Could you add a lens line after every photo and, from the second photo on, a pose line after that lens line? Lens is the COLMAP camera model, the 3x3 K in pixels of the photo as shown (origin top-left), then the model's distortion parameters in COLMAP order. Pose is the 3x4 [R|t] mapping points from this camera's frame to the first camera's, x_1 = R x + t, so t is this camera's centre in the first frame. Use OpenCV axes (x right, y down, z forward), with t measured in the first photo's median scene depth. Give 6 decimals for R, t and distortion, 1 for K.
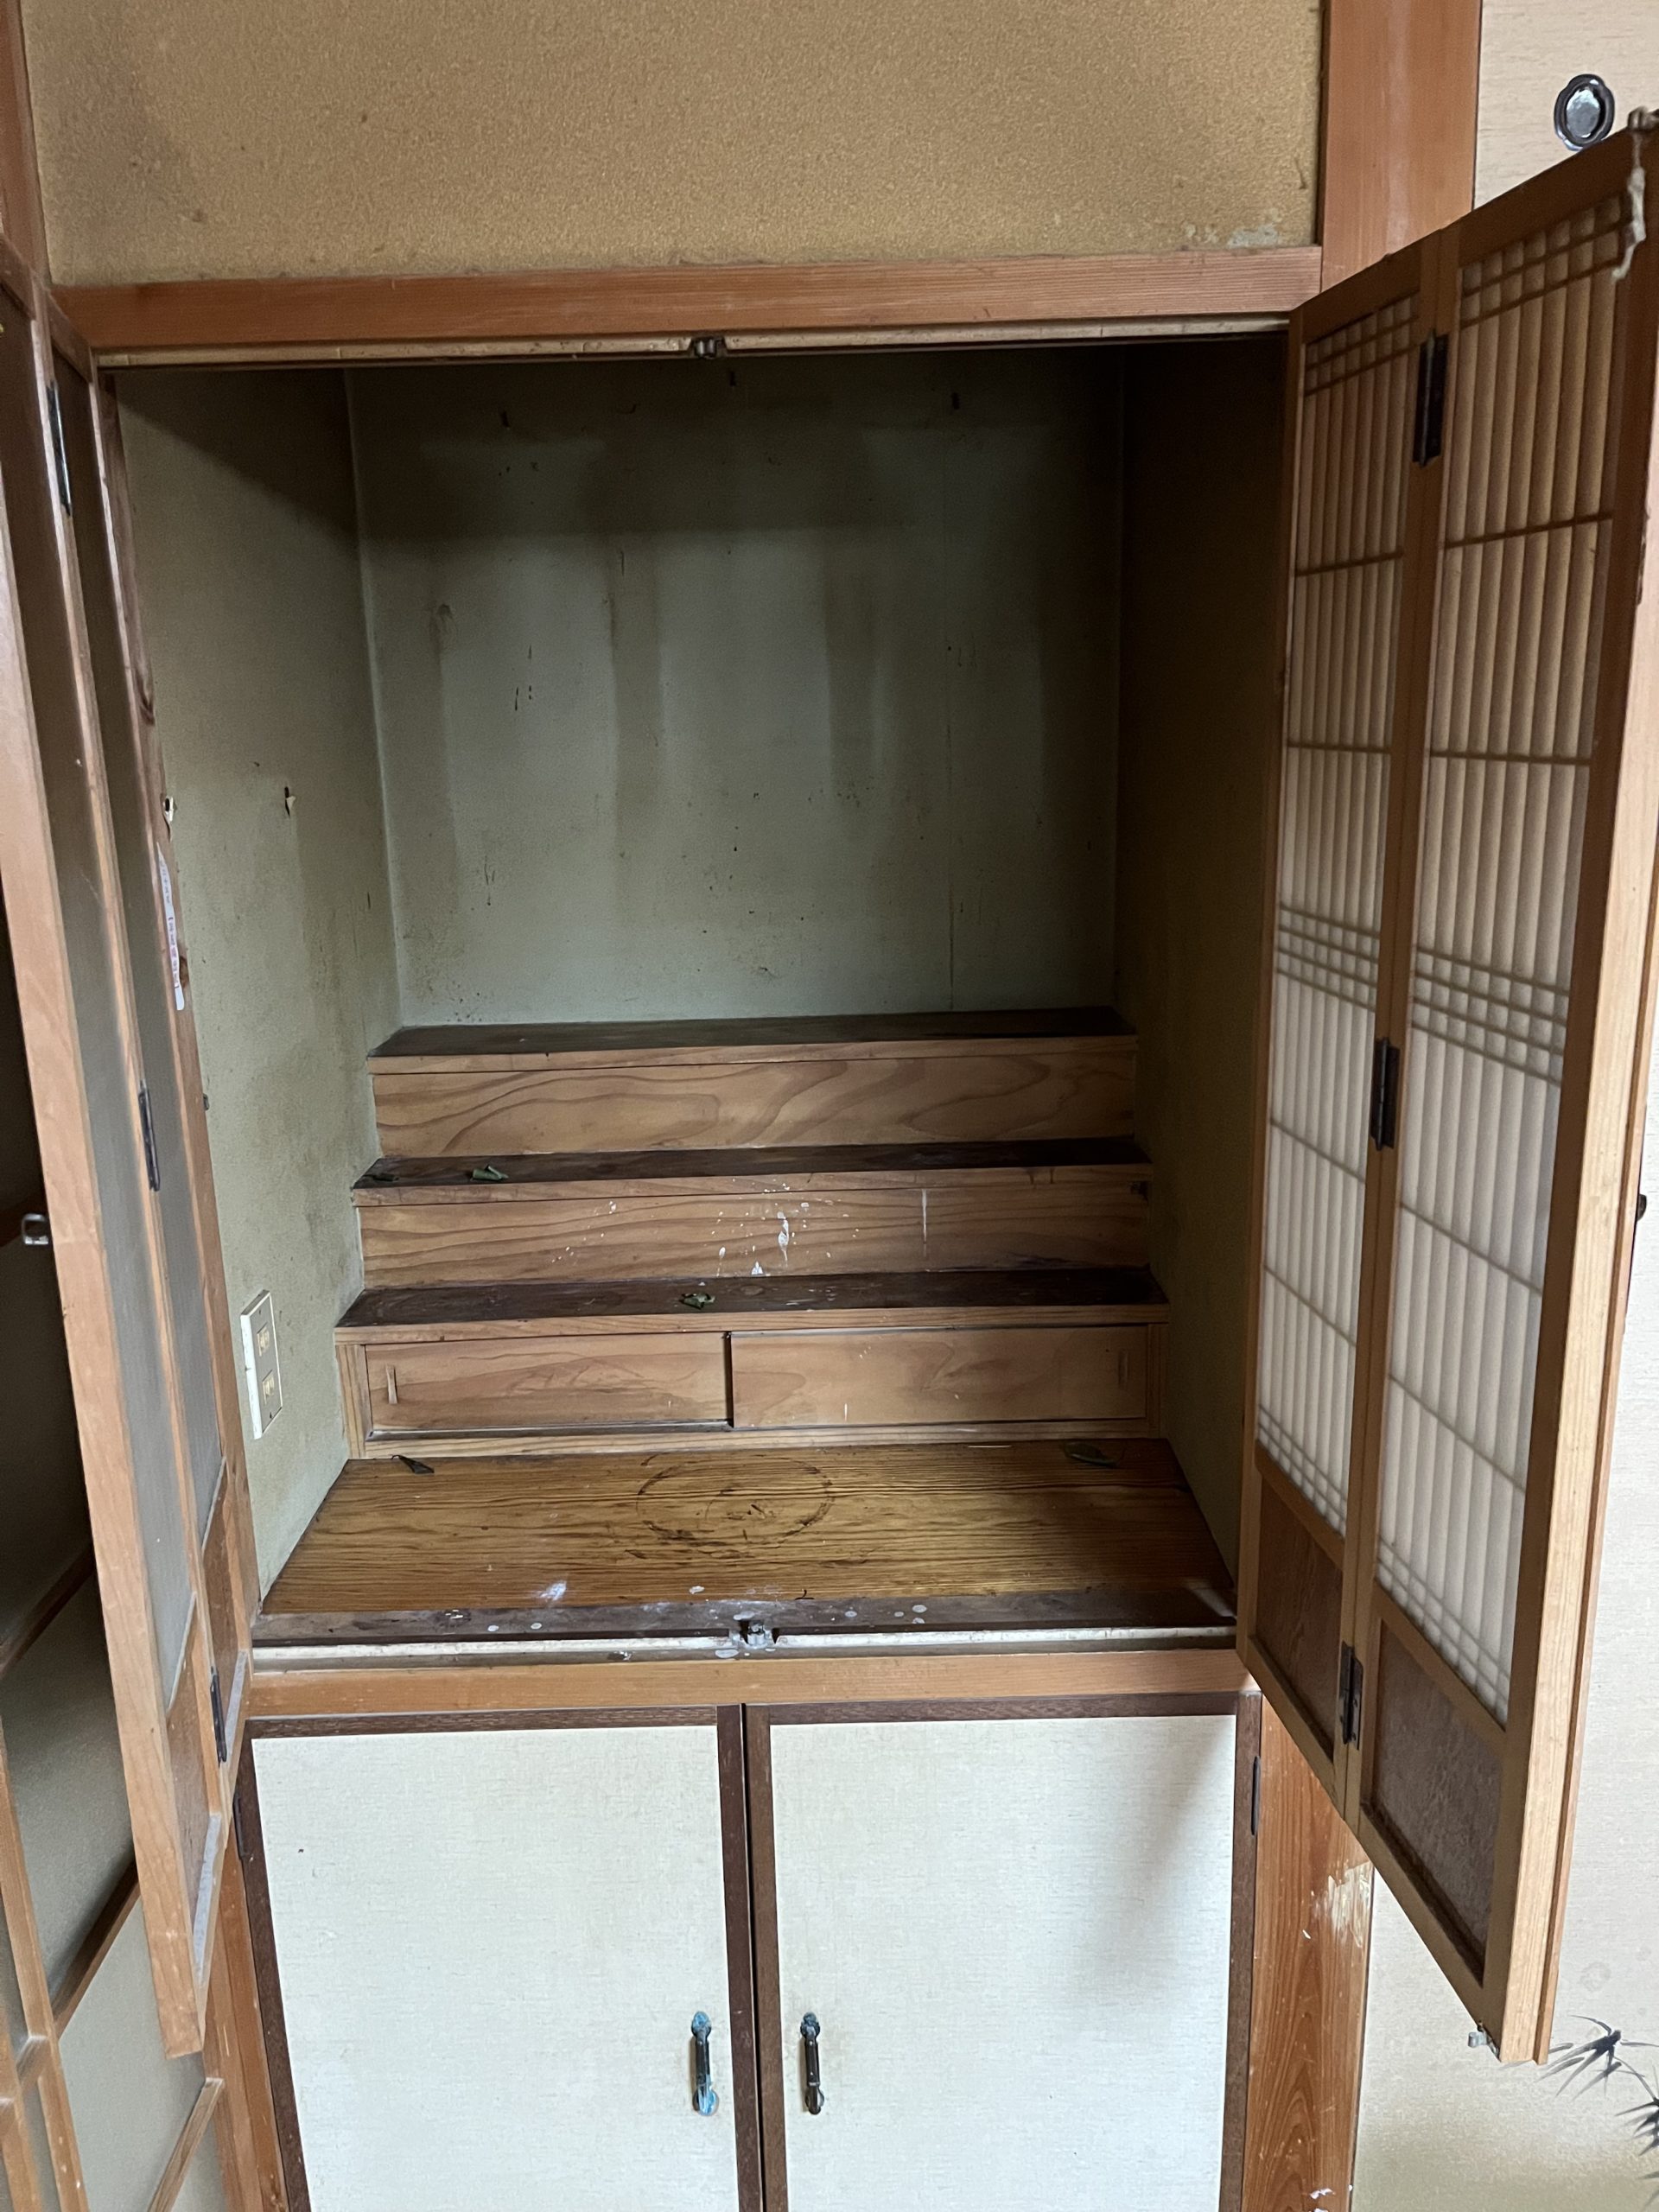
lens RADIAL K [[1703.5, 0, 829.5], [0, 1703.5, 1106.0], [0, 0, 1]] dist [0.071741, -0.064920]
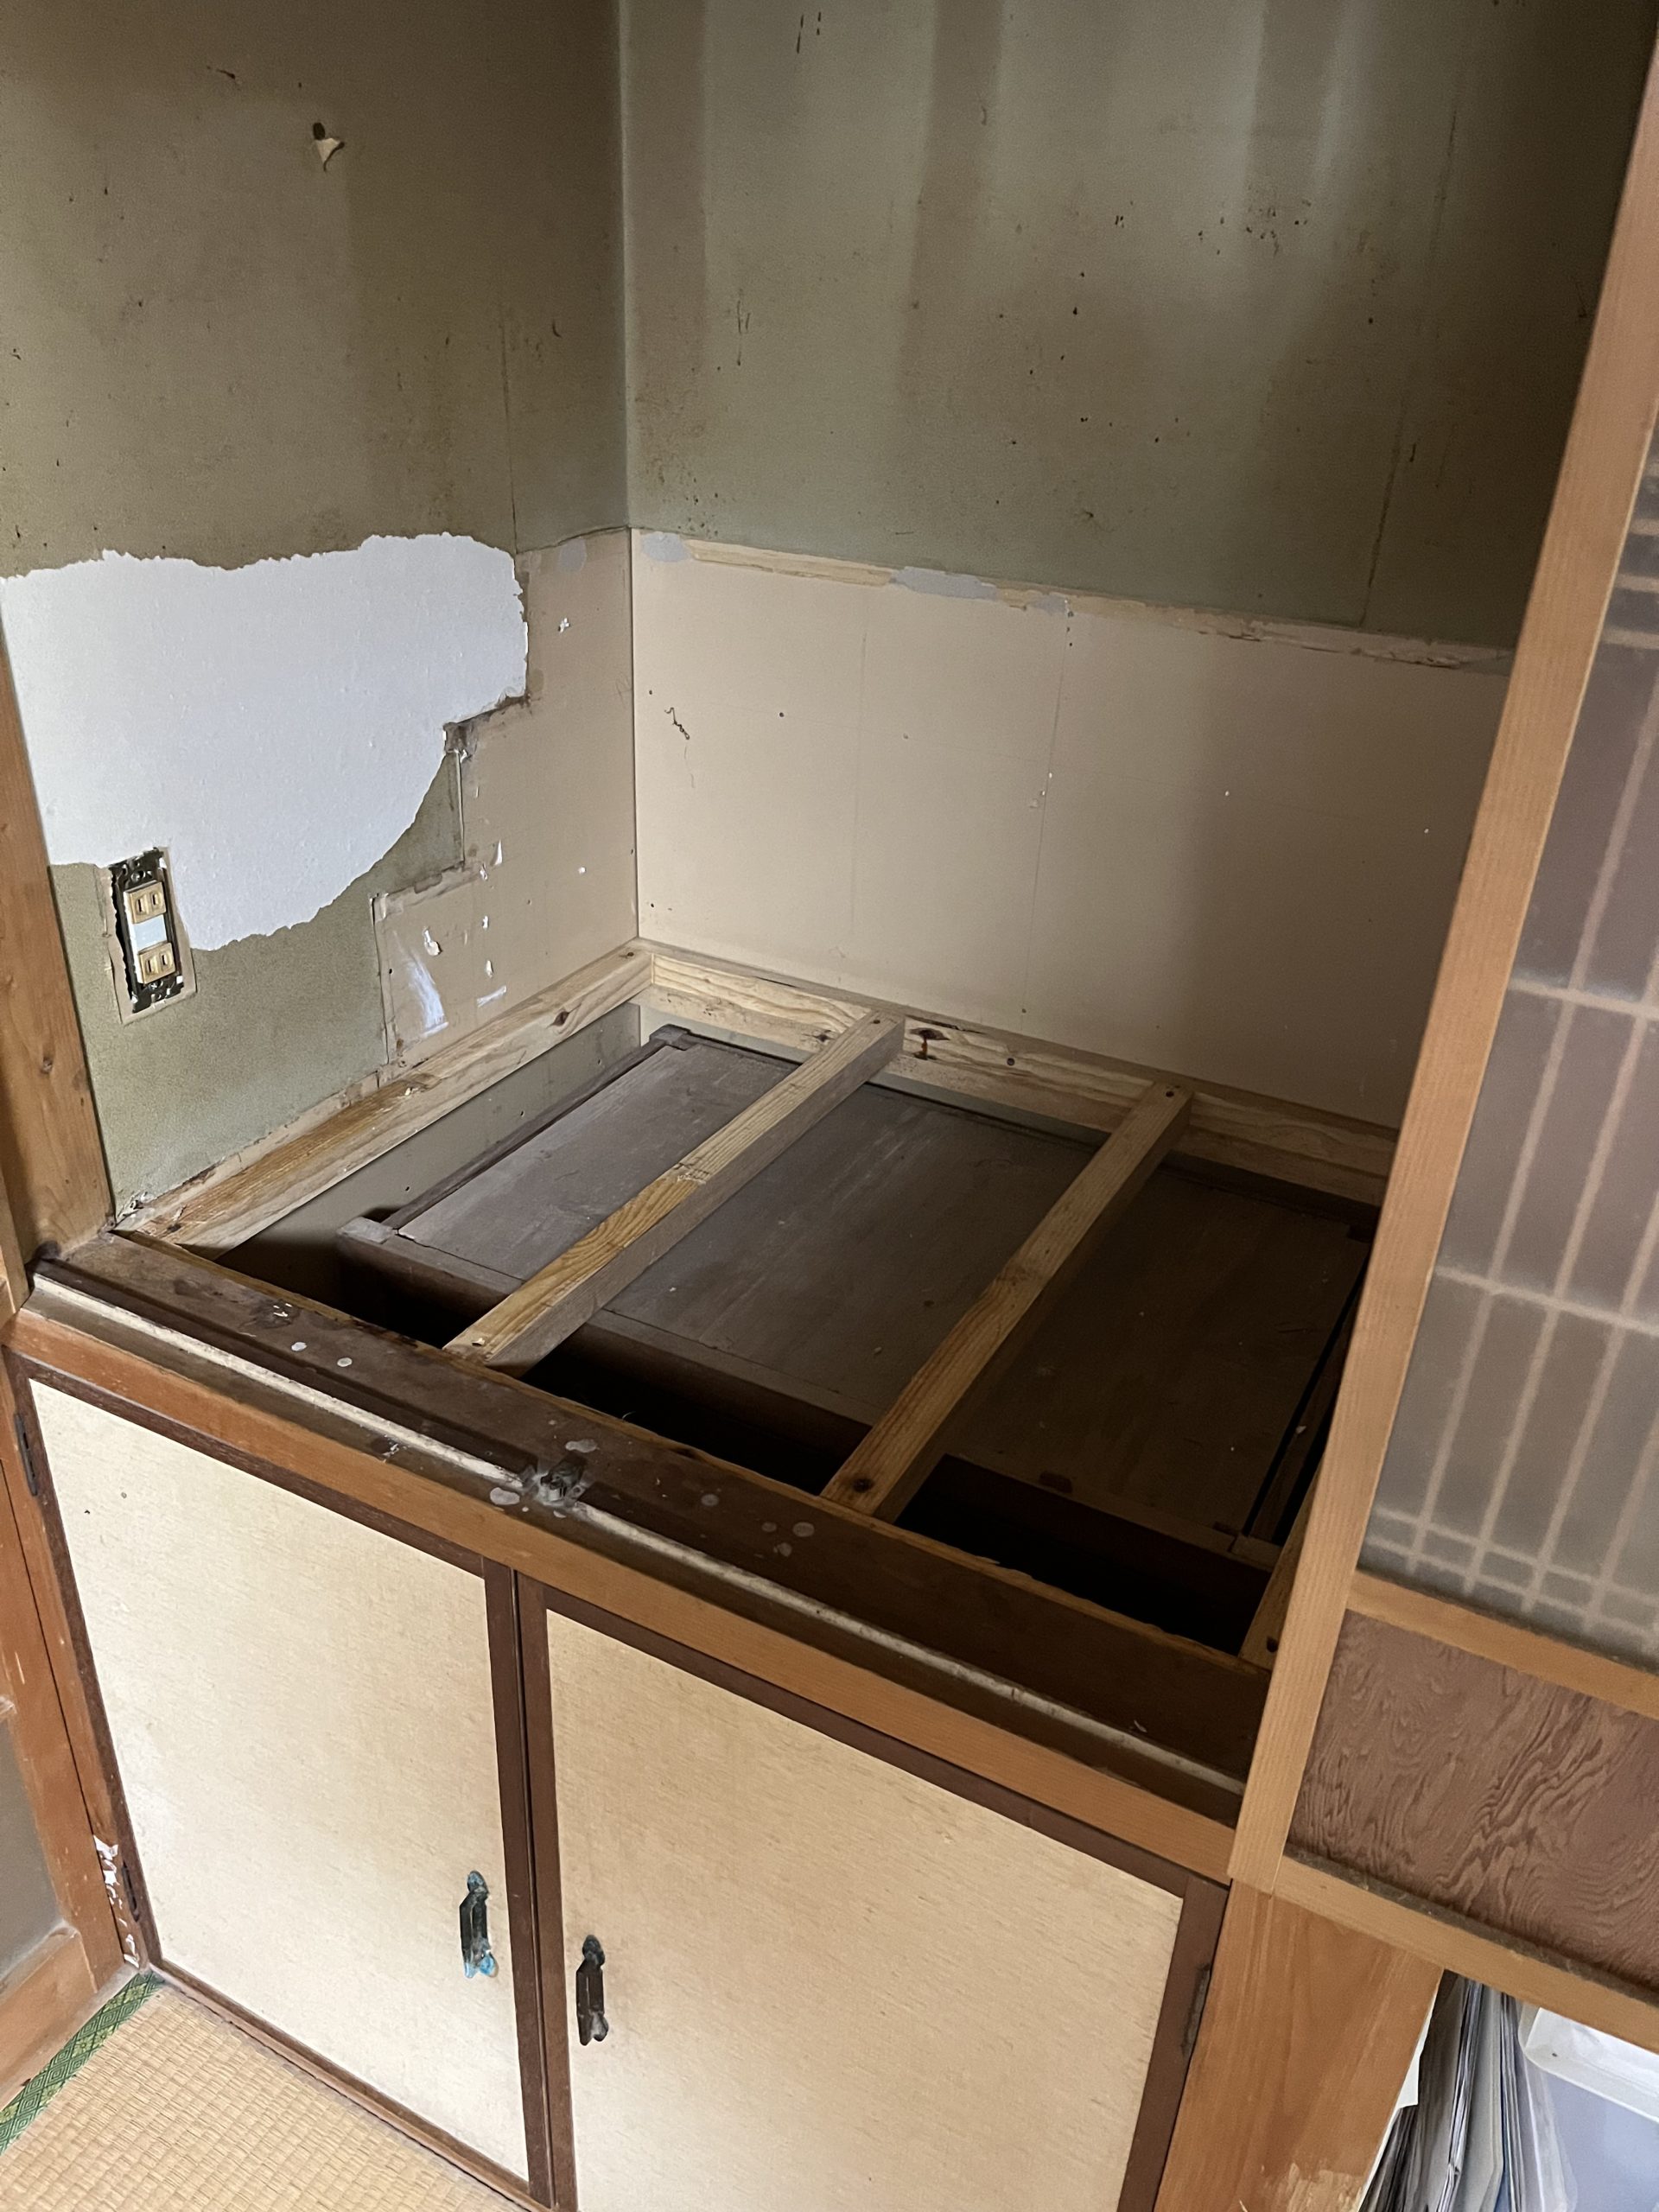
lens RADIAL K [[1703.5, 0, 829.5], [0, 1703.5, 1106.0], [0, 0, 1]] dist [0.071741, -0.064920]
pose [[0.882735, 0.274926, -0.381044, 0.269585], [-0.169453, 0.942650, 0.287570, -0.054458], [0.438252, -0.189280, 0.878697, 0.451660]]
